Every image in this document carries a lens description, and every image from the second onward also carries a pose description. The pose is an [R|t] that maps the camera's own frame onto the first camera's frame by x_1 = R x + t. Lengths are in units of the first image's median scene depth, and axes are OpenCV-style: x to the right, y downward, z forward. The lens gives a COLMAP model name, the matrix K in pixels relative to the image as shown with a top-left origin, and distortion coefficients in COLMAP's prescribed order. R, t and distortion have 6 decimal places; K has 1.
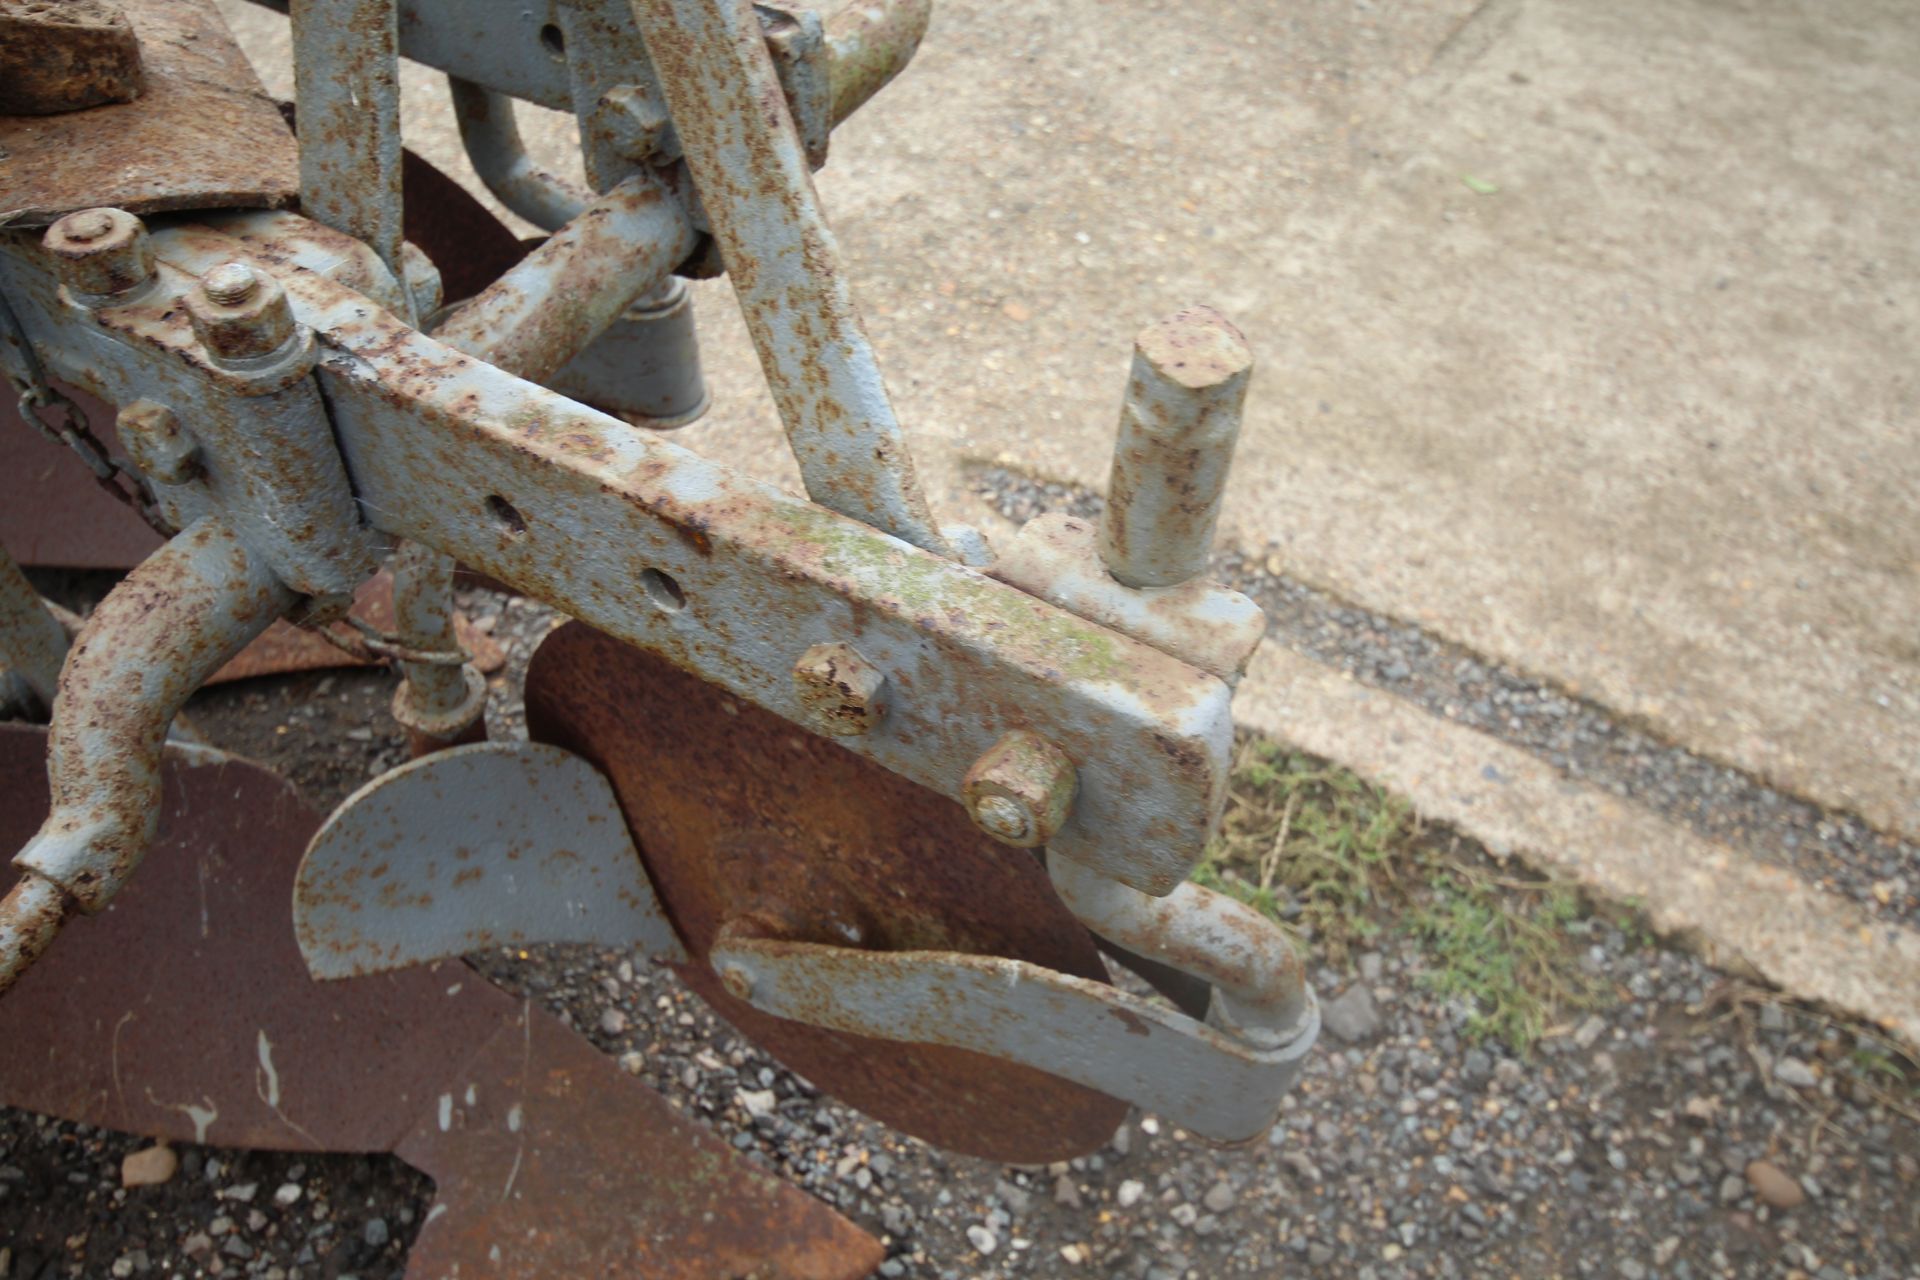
lens RADIAL K [[1647.1, 0, 969.7], [0, 1647.1, 652.9], [0, 0, 1]] dist [-0.004907, 0.055217]
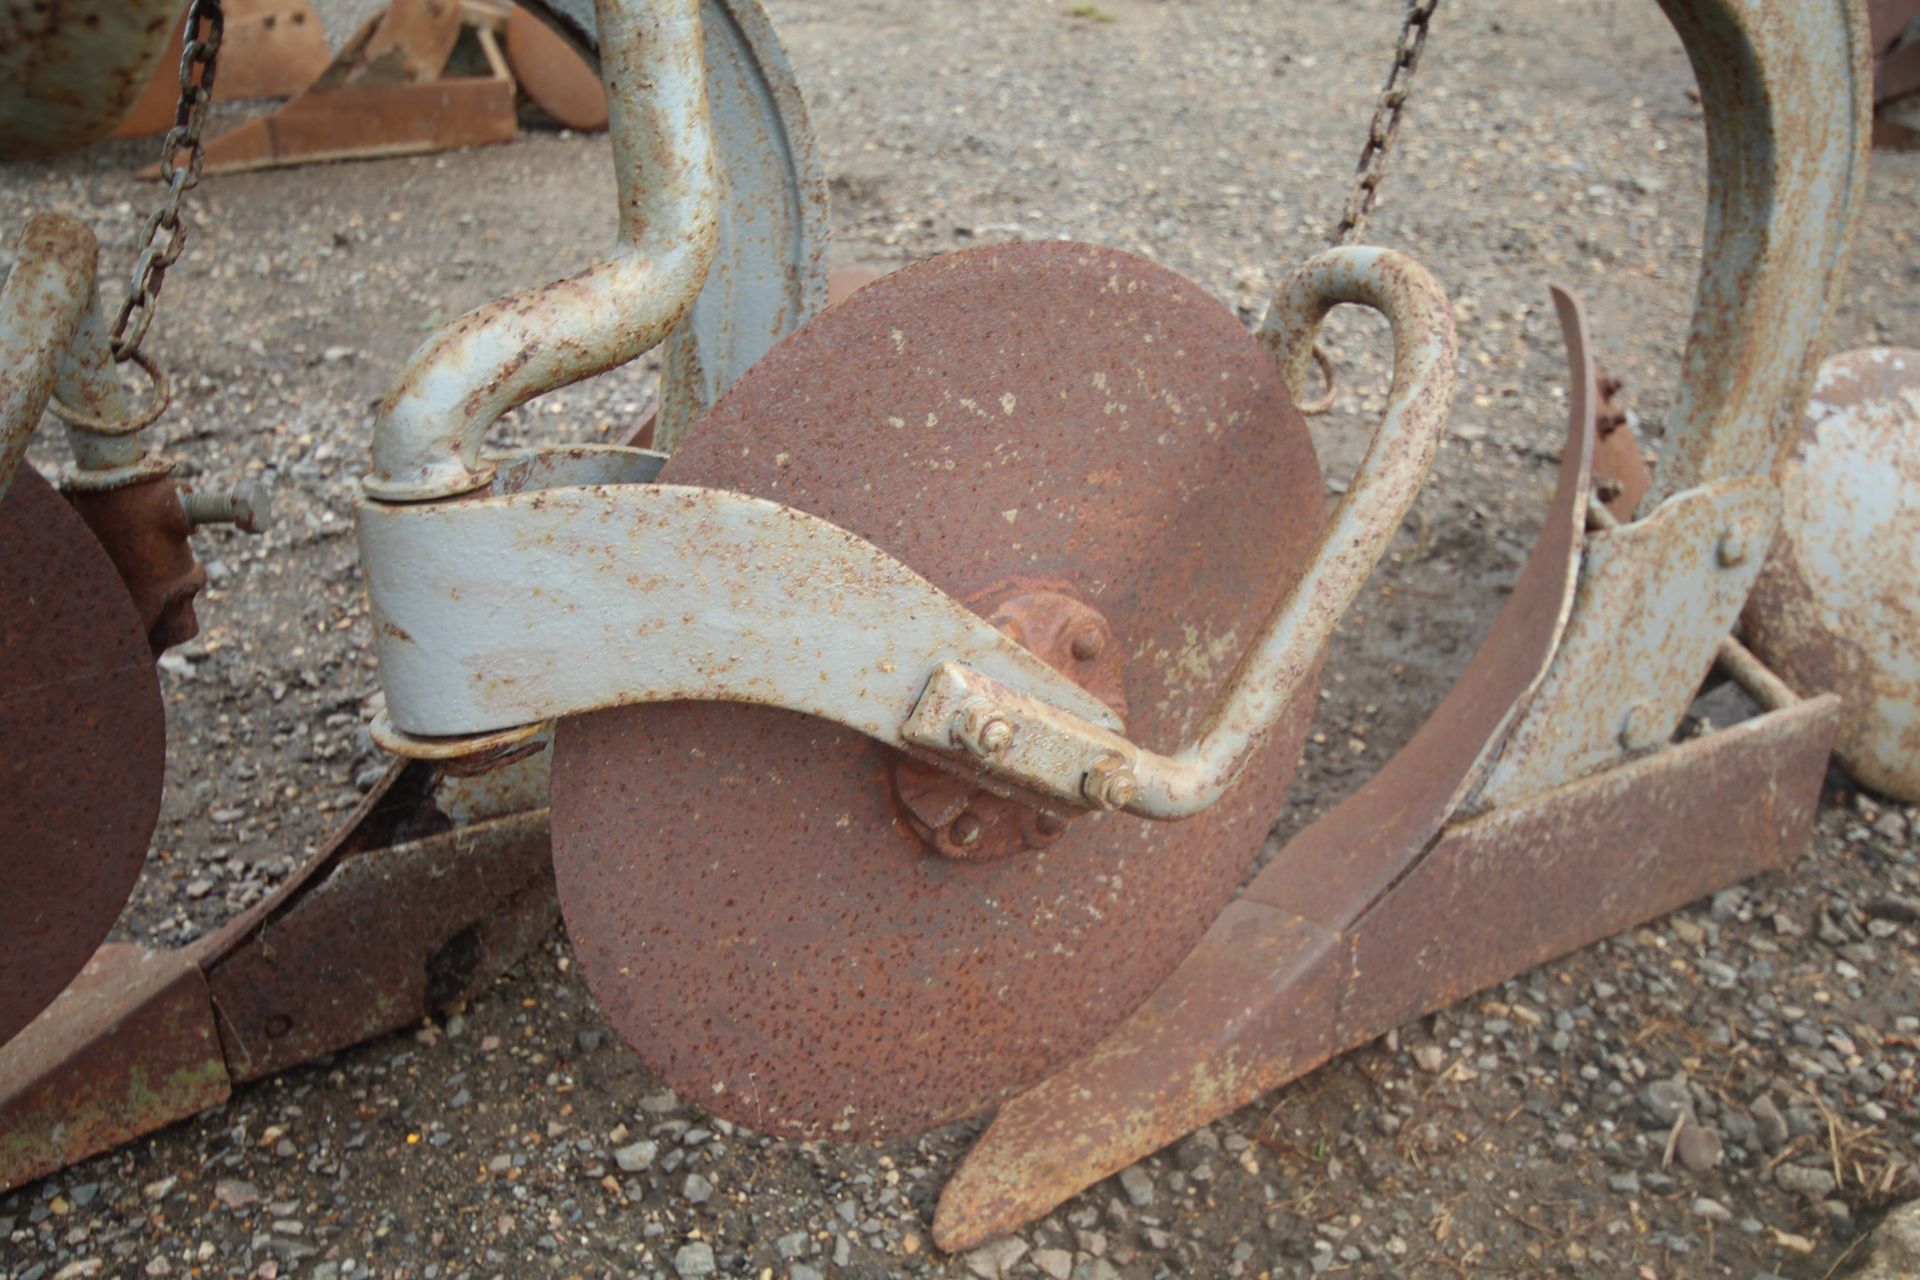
lens RADIAL K [[1647.1, 0, 966.0], [0, 1647.1, 648.9], [0, 0, 1]] dist [-0.004907, 0.055217]
pose [[-0.486570, 0.315329, -0.814750, 0.153560], [-0.647564, 0.495834, 0.578627, -0.542206], [0.586439, 0.809145, -0.037062, 1.023207]]
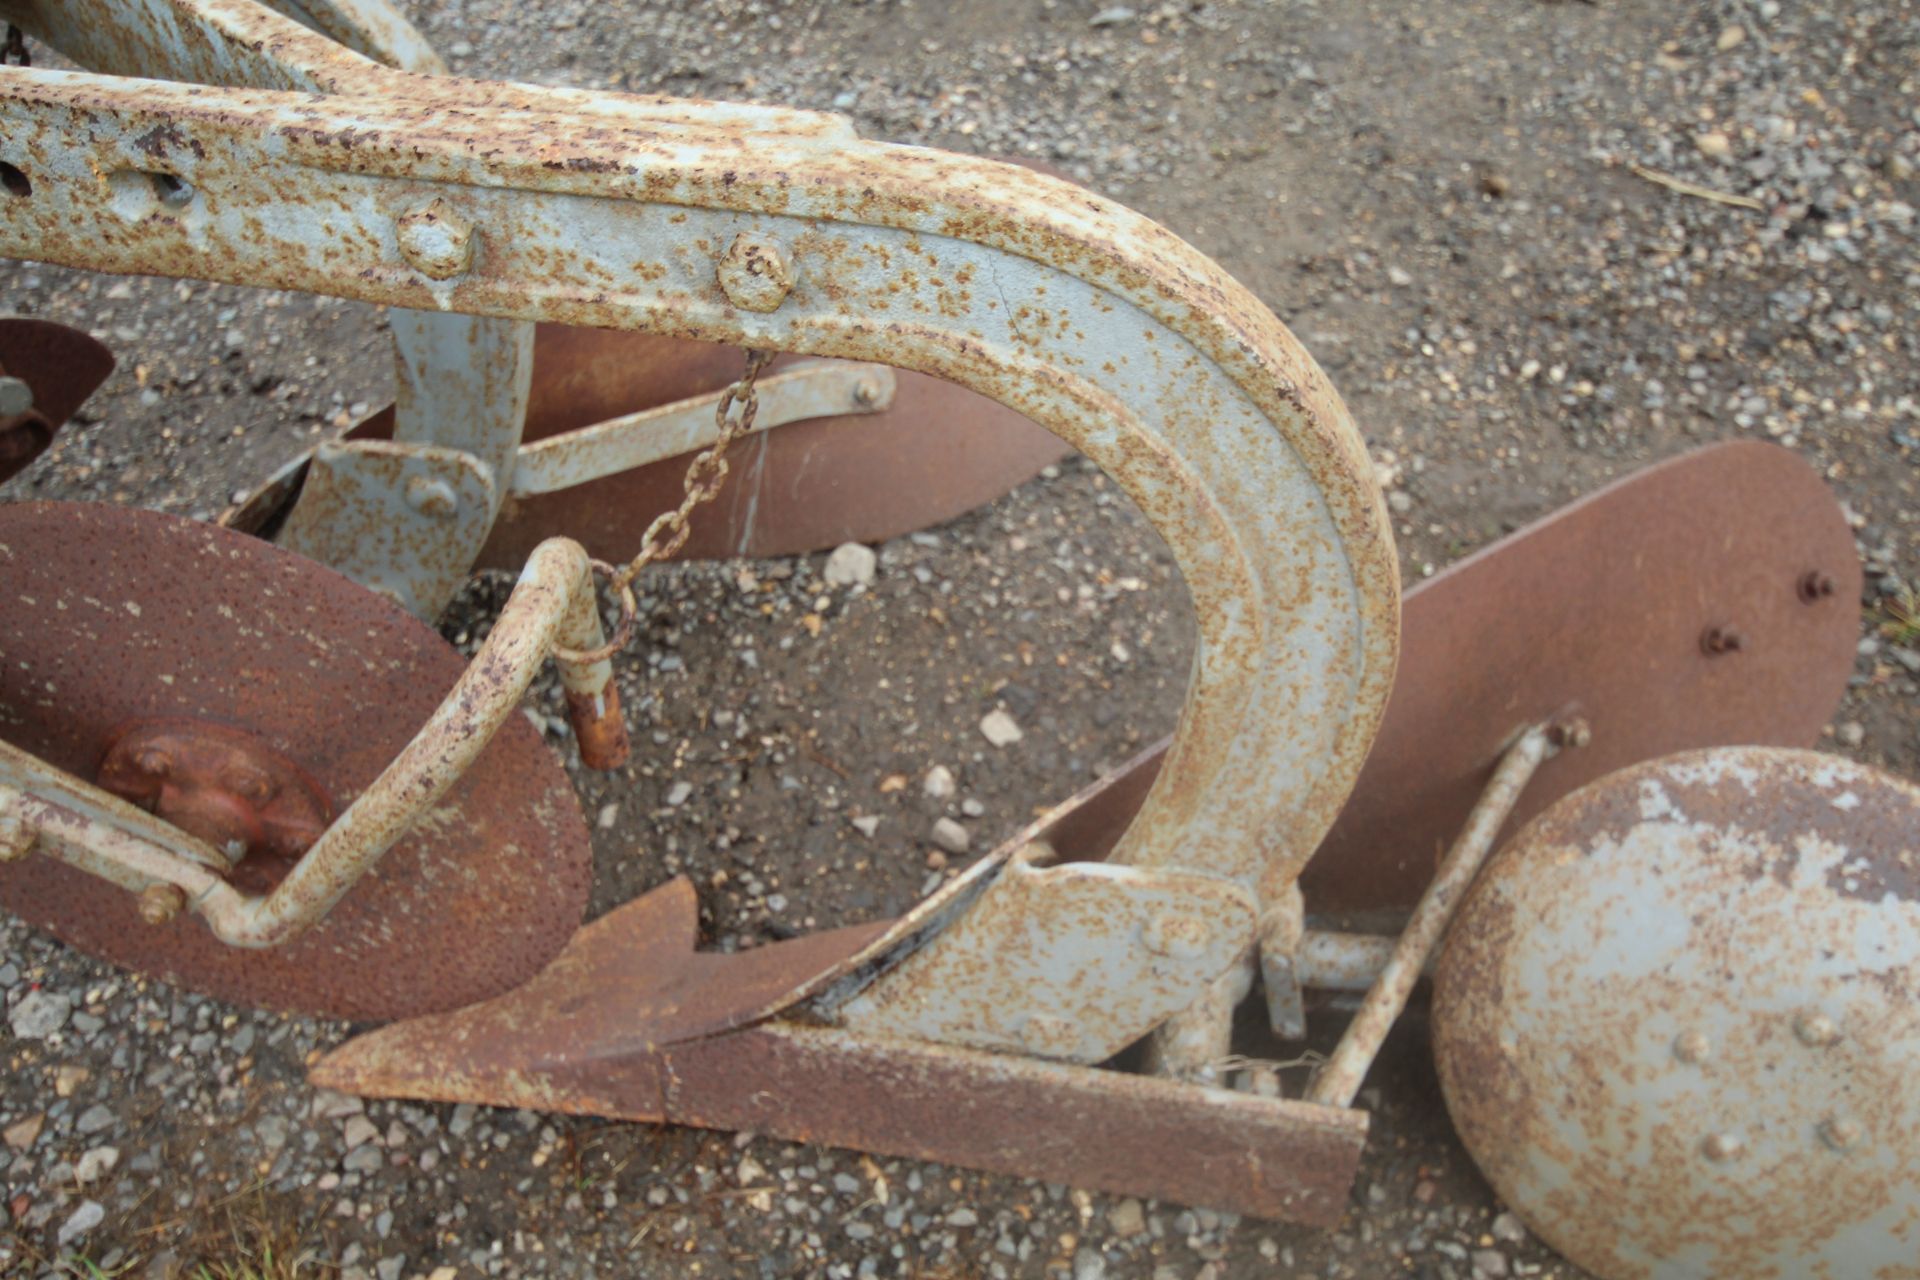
lens RADIAL K [[1647.1, 0, 968.8], [0, 1647.1, 648.6], [0, 0, 1]] dist [-0.004907, 0.055217]
pose [[-0.941546, 0.205801, -0.266717, -0.498259], [-0.263815, 0.041937, 0.963661, -1.040418], [0.209508, 0.977695, 0.014807, 1.022499]]
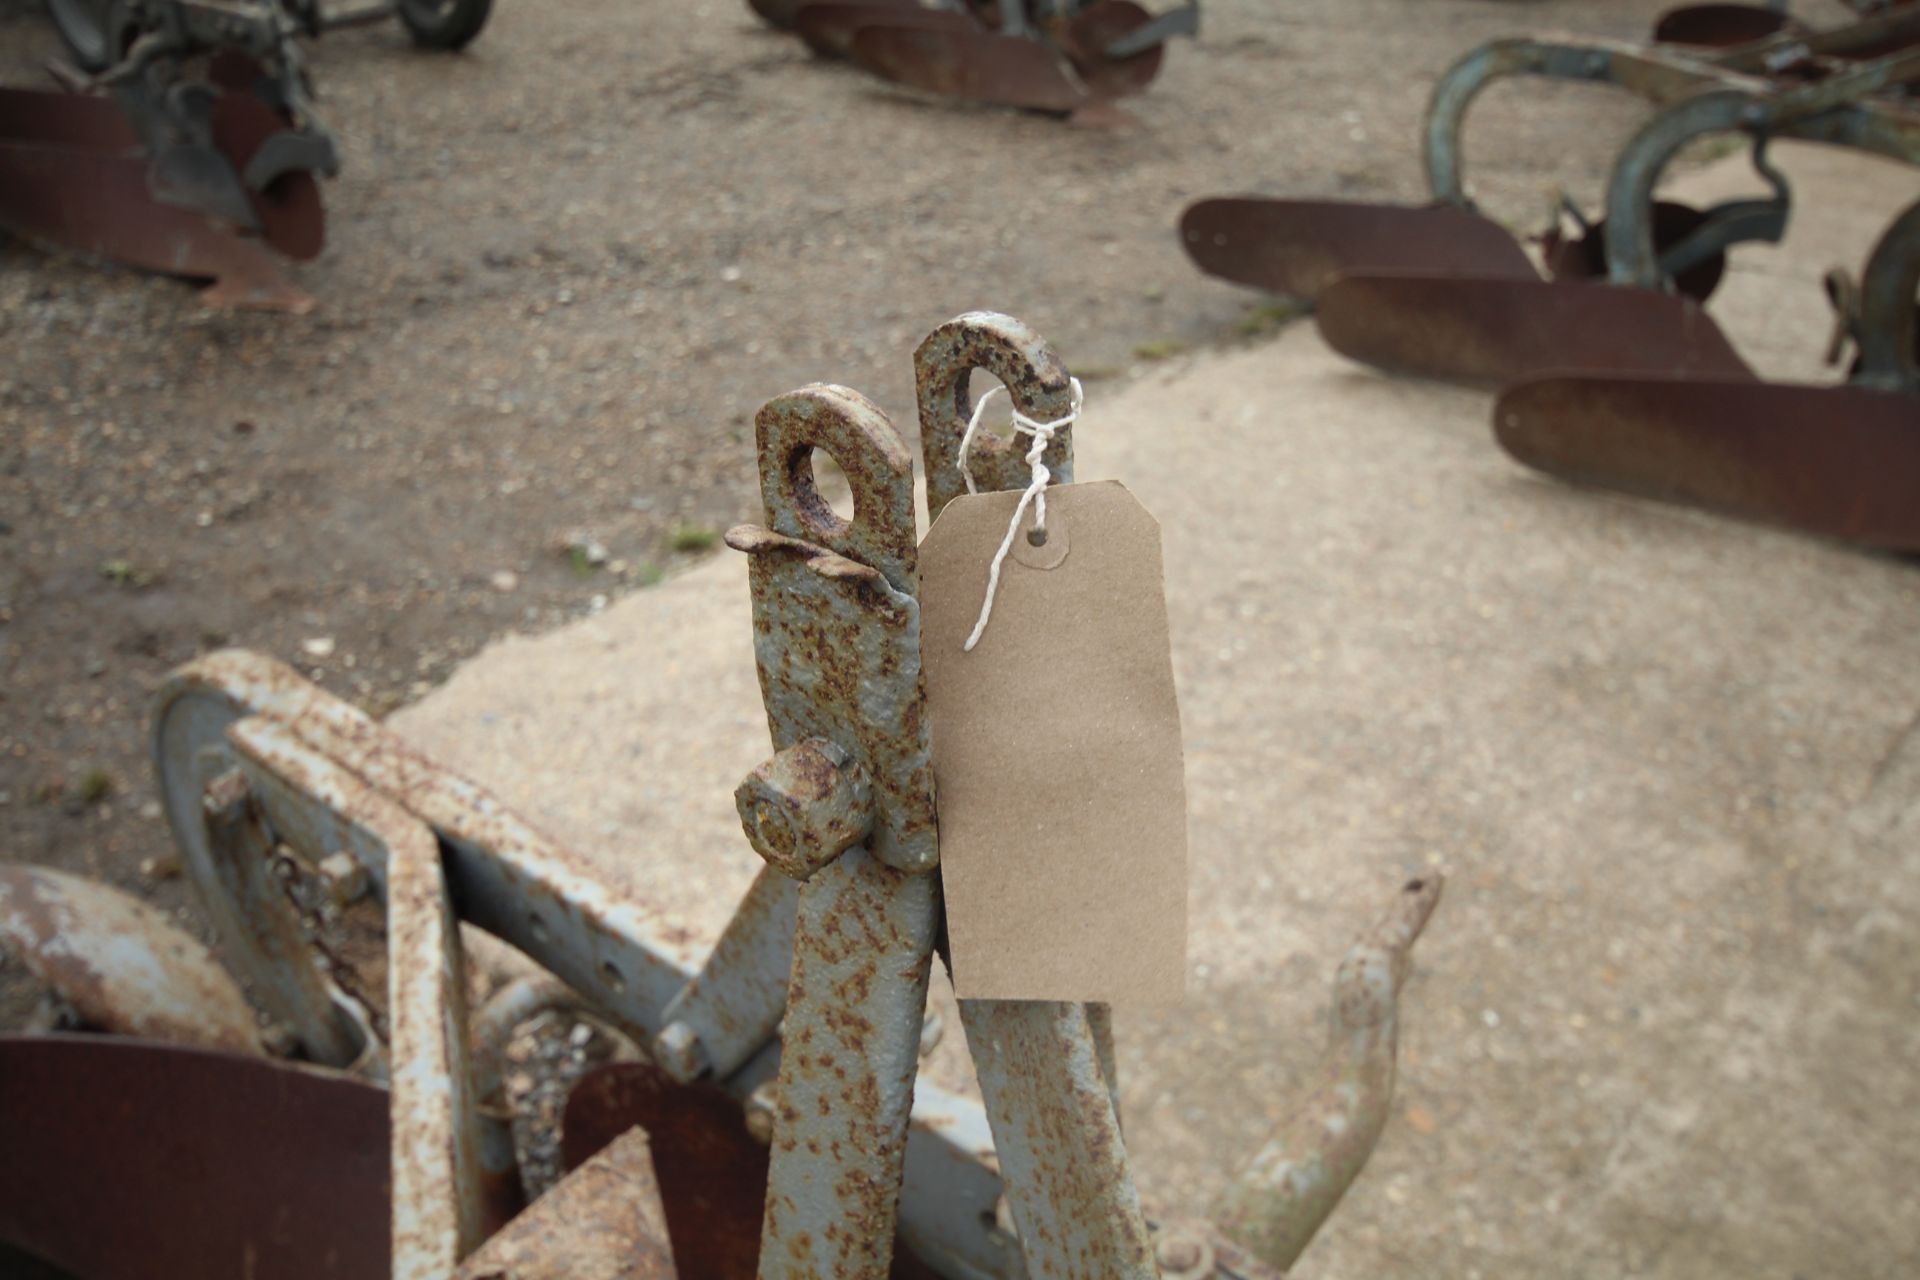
lens RADIAL K [[1647.1, 0, 964.7], [0, 1647.1, 654.3], [0, 0, 1]] dist [-0.004907, 0.055217]
pose [[0.979254, 0.029984, -0.200407, -0.067135], [-0.082962, 0.961630, -0.261505, -0.302821], [0.184876, 0.272706, 0.944167, 0.036373]]
